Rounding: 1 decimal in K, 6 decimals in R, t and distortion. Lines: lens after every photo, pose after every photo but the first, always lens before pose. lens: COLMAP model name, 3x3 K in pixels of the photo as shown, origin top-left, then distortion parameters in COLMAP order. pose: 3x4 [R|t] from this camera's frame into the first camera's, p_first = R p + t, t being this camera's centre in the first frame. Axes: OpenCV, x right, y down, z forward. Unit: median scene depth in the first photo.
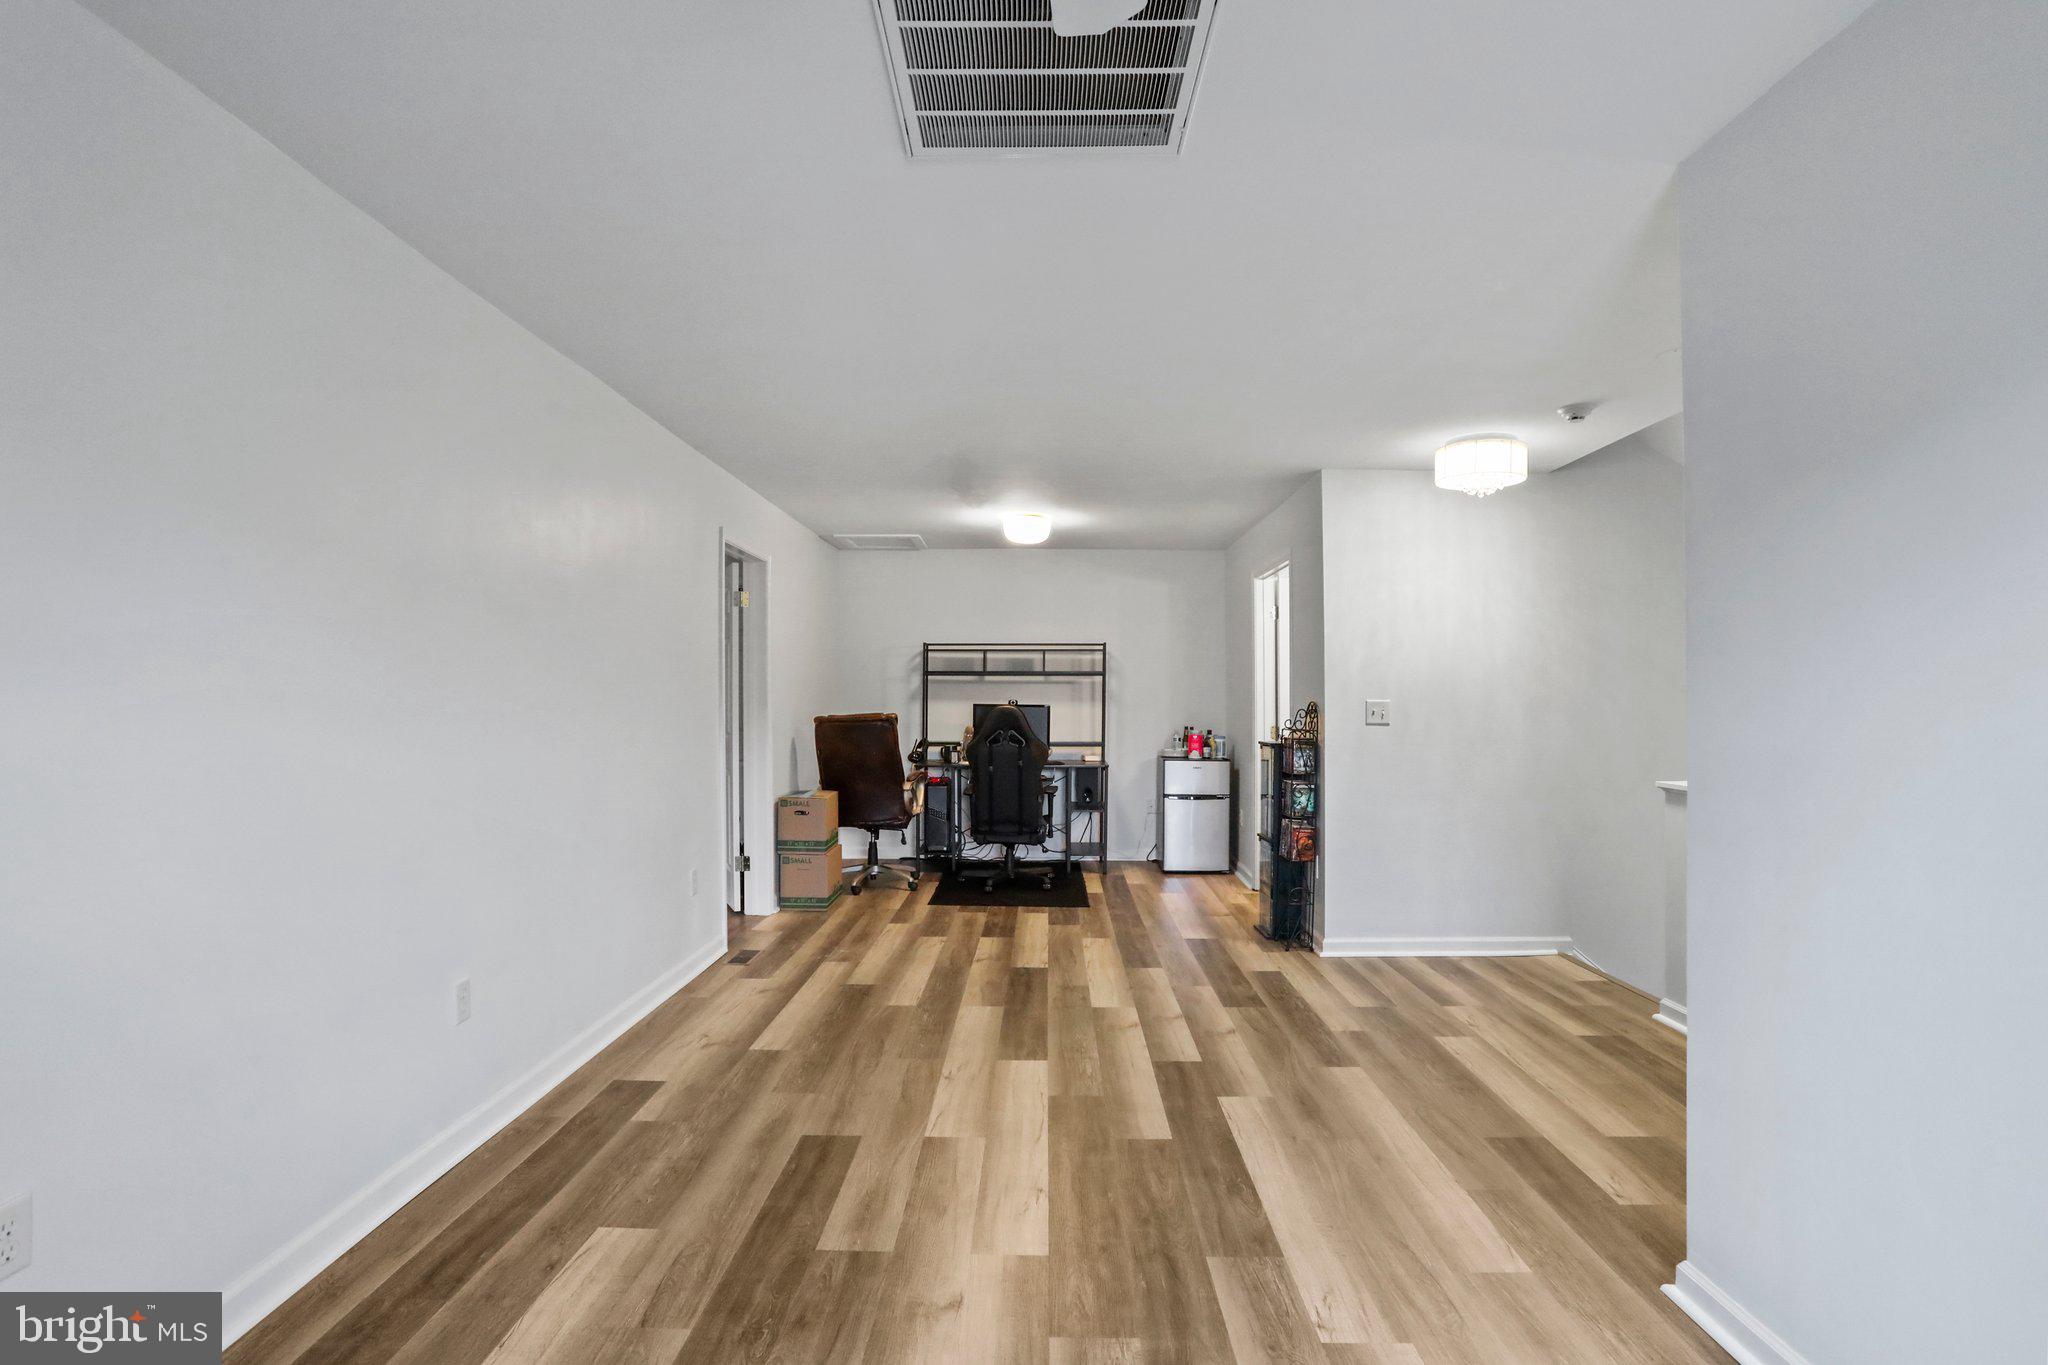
lens RADIAL K [[1006.9, 0, 1030.2], [0, 1006.9, 697.4], [0, 0, 1]] dist [-0.001227, 0.000701]
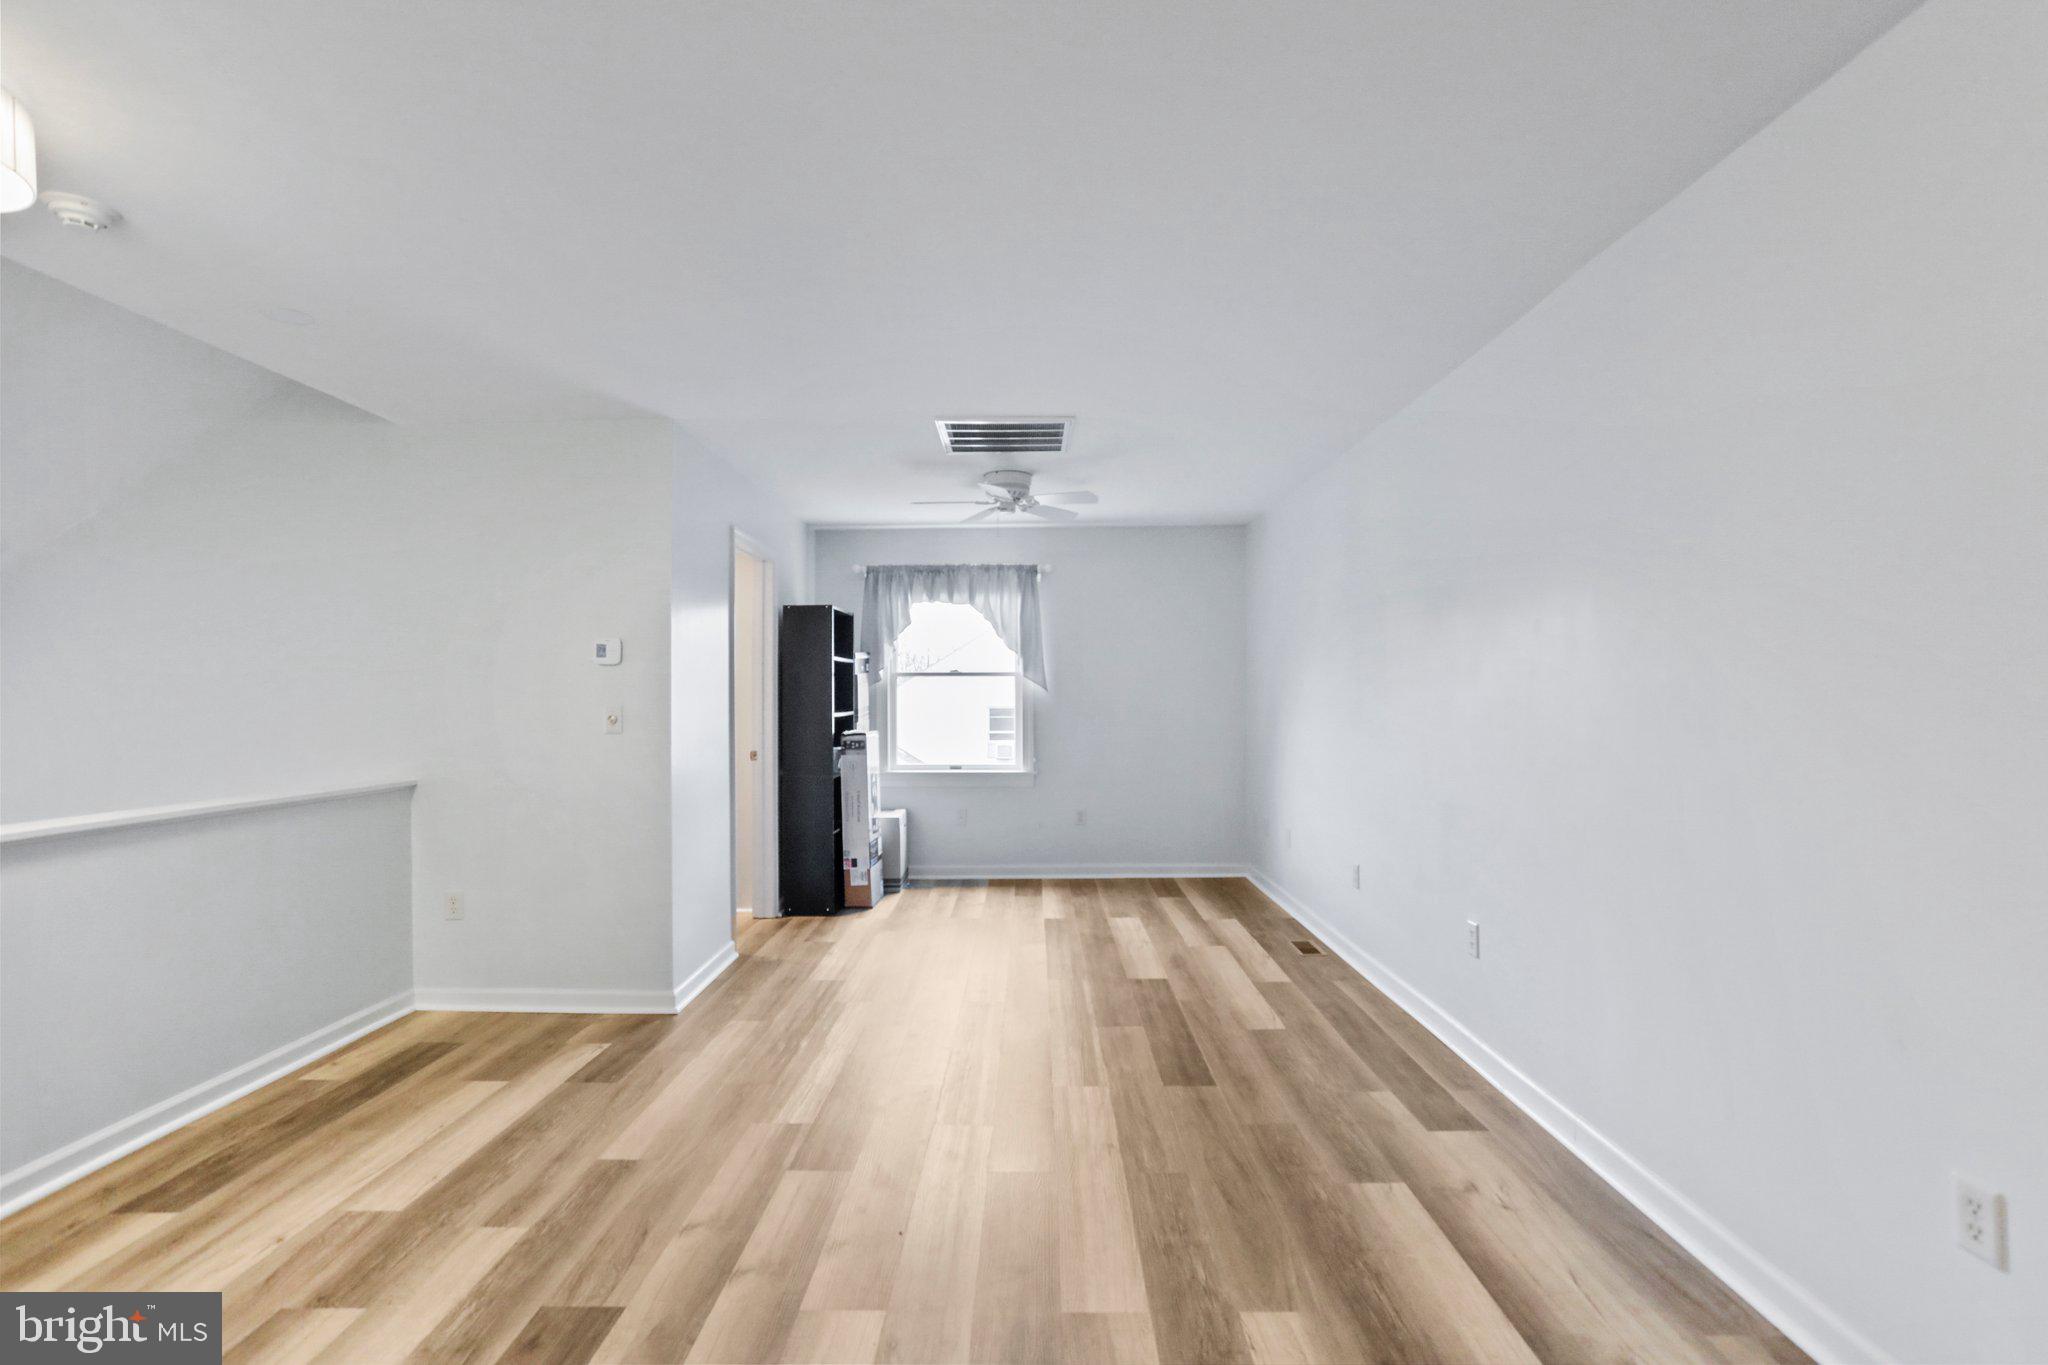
lens RADIAL K [[1006.9, 0, 1030.2], [0, 1006.9, 697.4], [0, 0, 1]] dist [-0.001227, 0.000701]
pose [[-0.999924, 0.005762, -0.010935, -0.008665], [0.005784, 0.999981, -0.001964, 0.004389], [0.010923, -0.002027, -0.999938, 1.900577]]
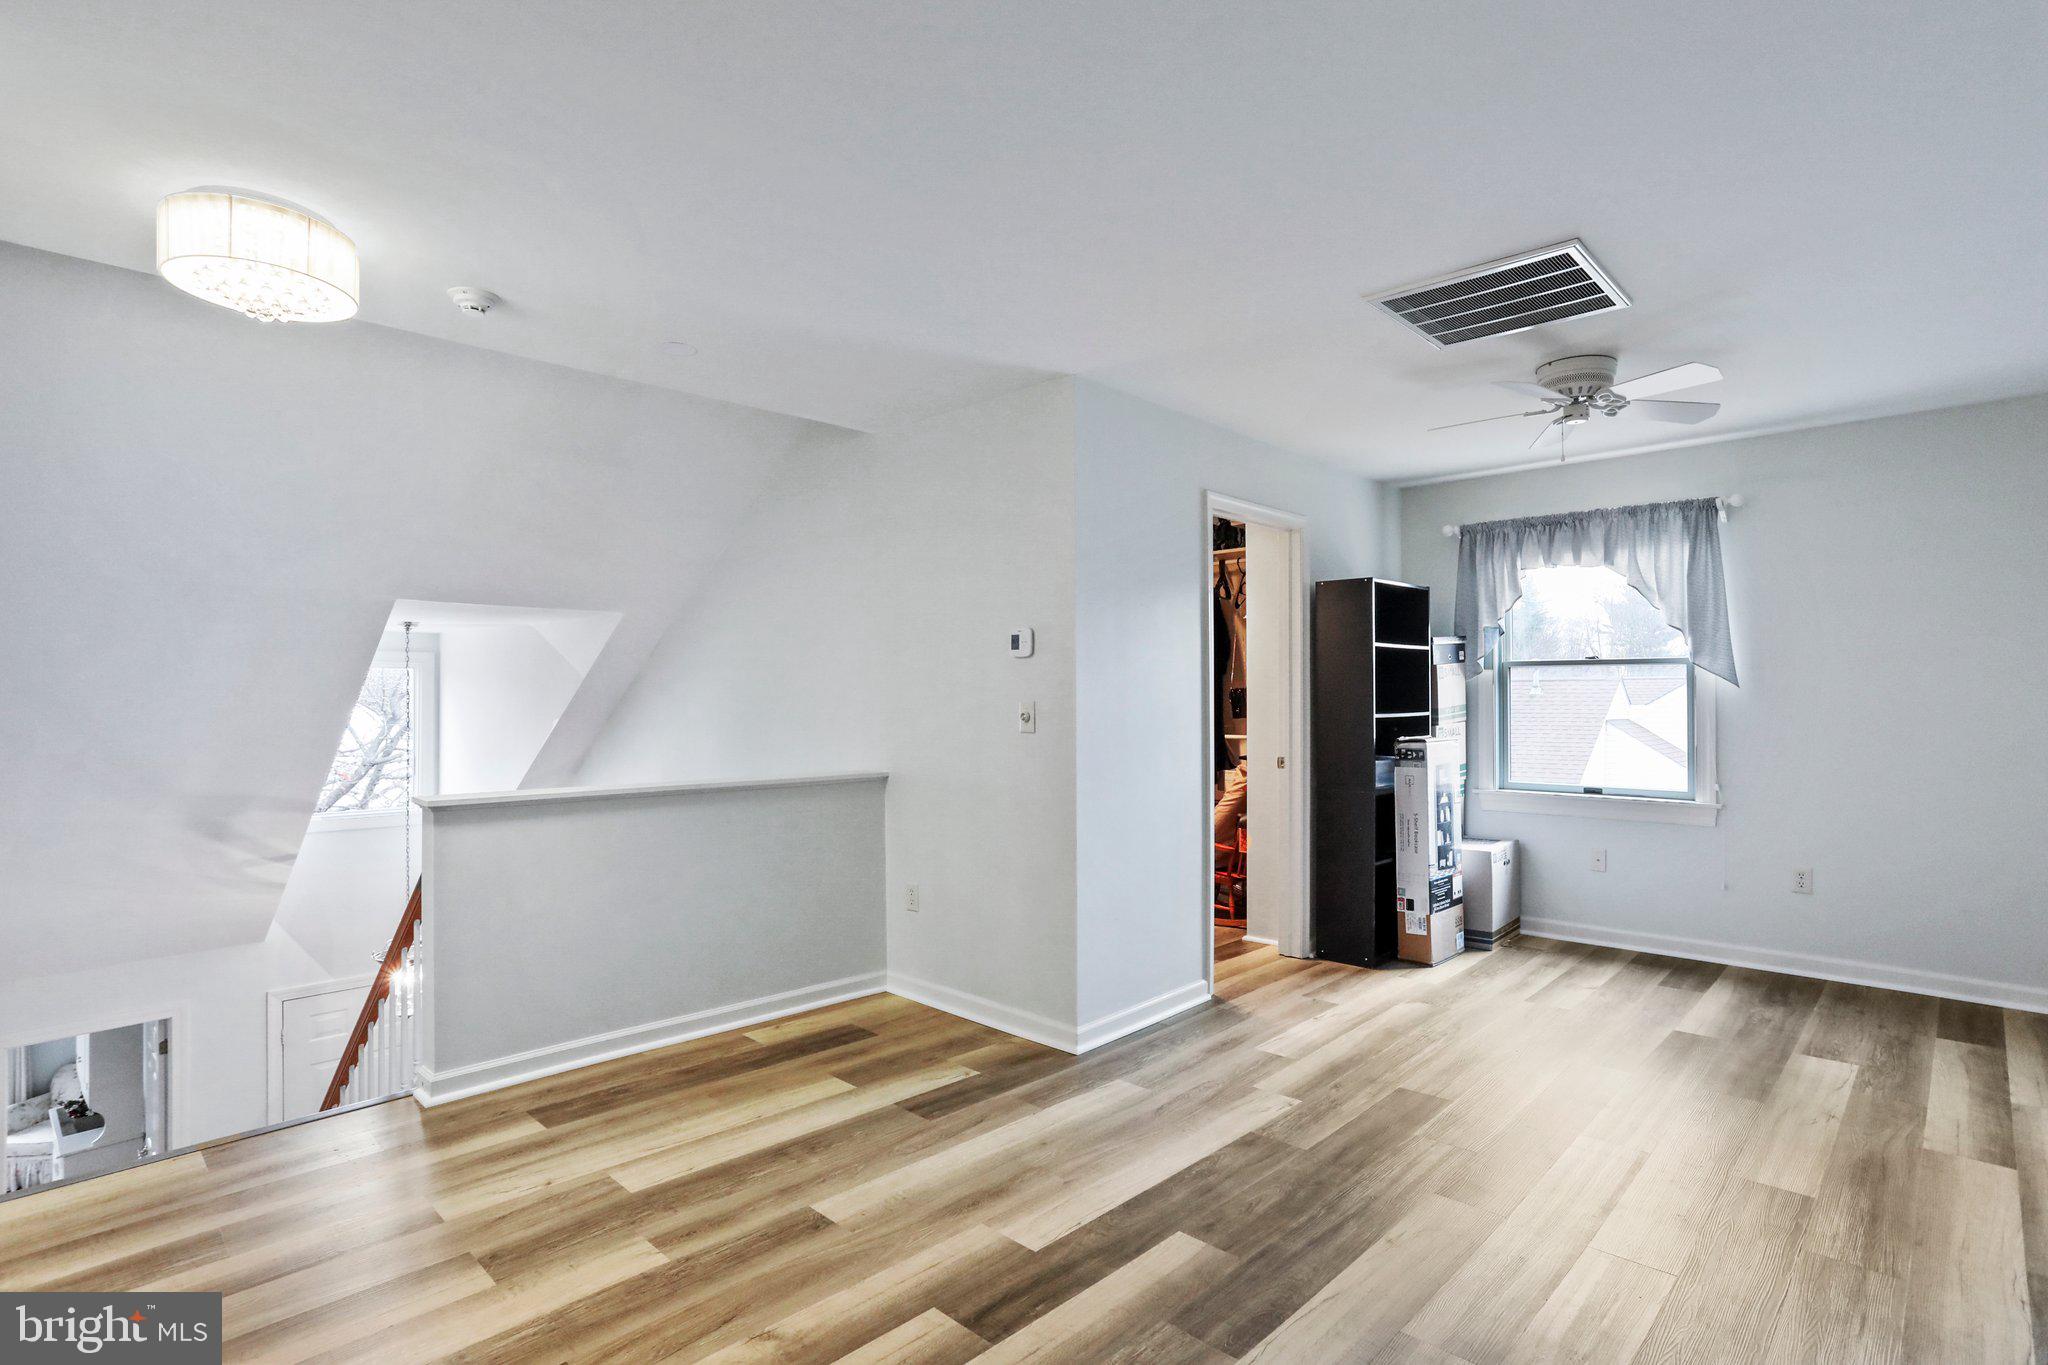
lens RADIAL K [[1022.1, 0, 1017.6], [0, 1022.1, 695.0], [0, 0, 1]] dist [-0.076907, 0.048686]
pose [[-0.726892, 0.003783, 0.686742, -0.288153], [0.001614, 0.999991, -0.003801, 0.005277], [-0.686750, -0.001654, -0.726891, 1.494947]]
